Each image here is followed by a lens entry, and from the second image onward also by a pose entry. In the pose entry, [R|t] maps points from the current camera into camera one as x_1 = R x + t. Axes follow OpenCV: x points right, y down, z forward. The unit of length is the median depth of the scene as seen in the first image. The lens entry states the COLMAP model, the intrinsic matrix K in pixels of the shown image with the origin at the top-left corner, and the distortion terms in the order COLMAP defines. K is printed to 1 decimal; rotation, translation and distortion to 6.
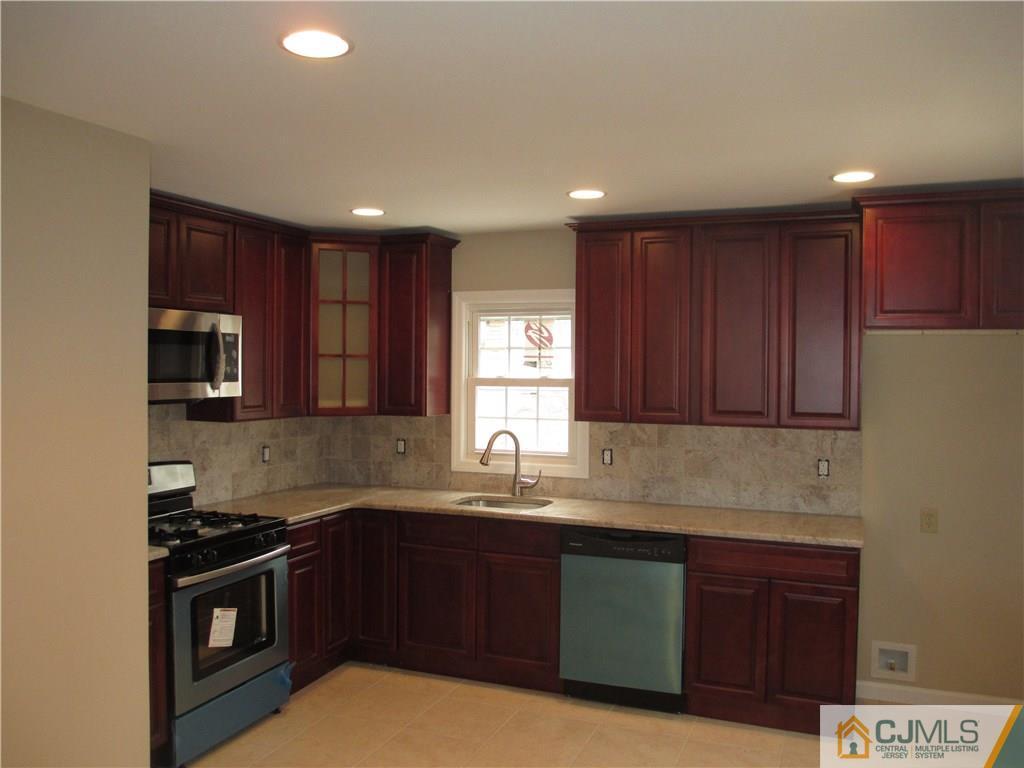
lens RADIAL K [[847.0, 0, 512.0], [0, 847.0, 384.0], [0, 0, 1]] dist [-0.068389, 0.004066]
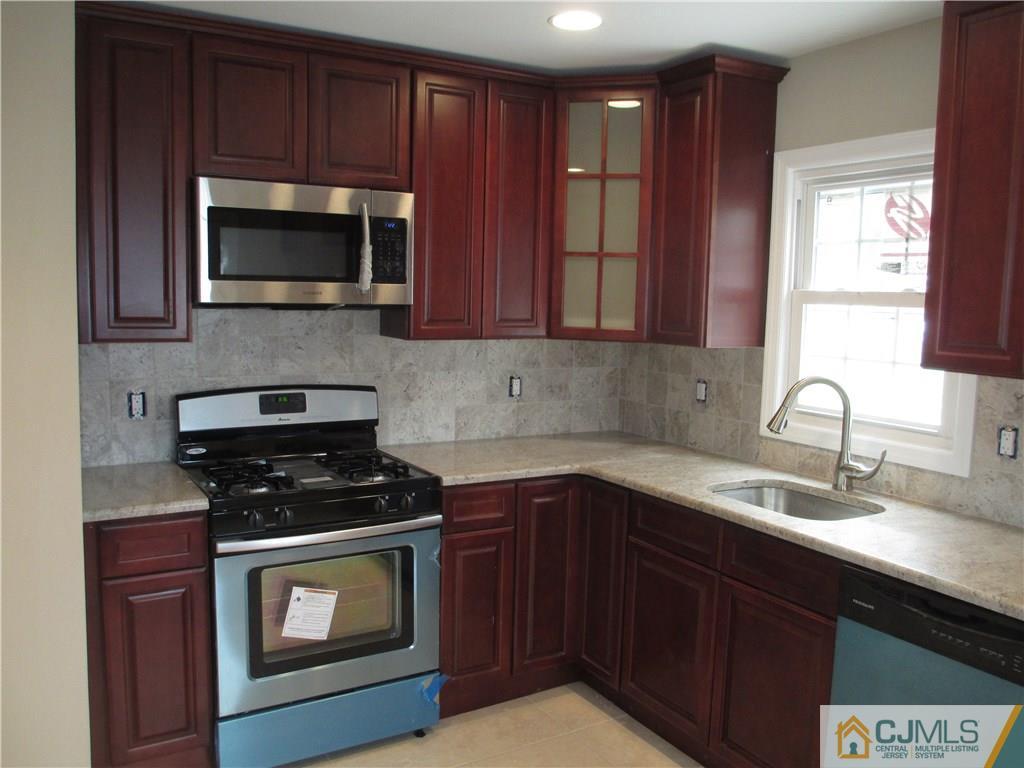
lens RADIAL K [[847.0, 0, 512.0], [0, 847.0, 384.0], [0, 0, 1]] dist [-0.068389, 0.004066]
pose [[0.794361, 0.077391, -0.602496, 0.169625], [-0.031263, 0.995745, 0.086684, 0.014794], [0.606641, -0.050023, 0.793400, 0.396424]]
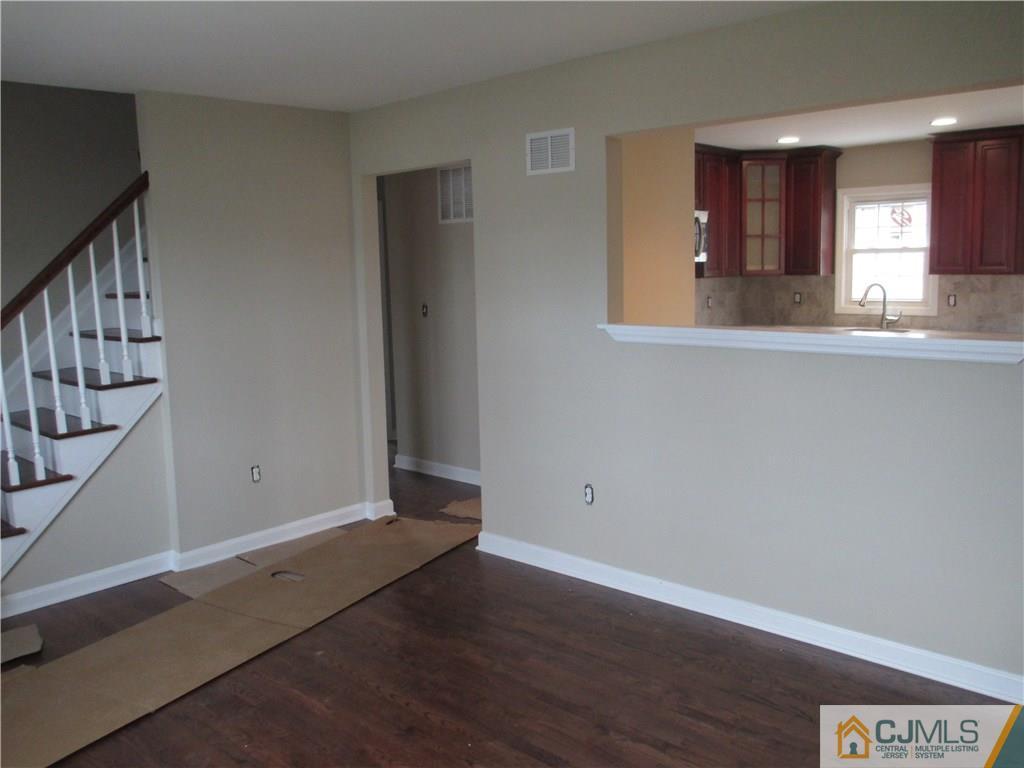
lens RADIAL K [[814.7, 0, 545.9], [0, 814.7, 368.5], [0, 0, 1]] dist [-0.053105, 0.002288]
pose [[0.944746, 0.014149, -0.327497, -0.088153], [0.022264, 0.993991, 0.107170, 0.038261], [0.327045, -0.108540, 0.938755, -0.507670]]
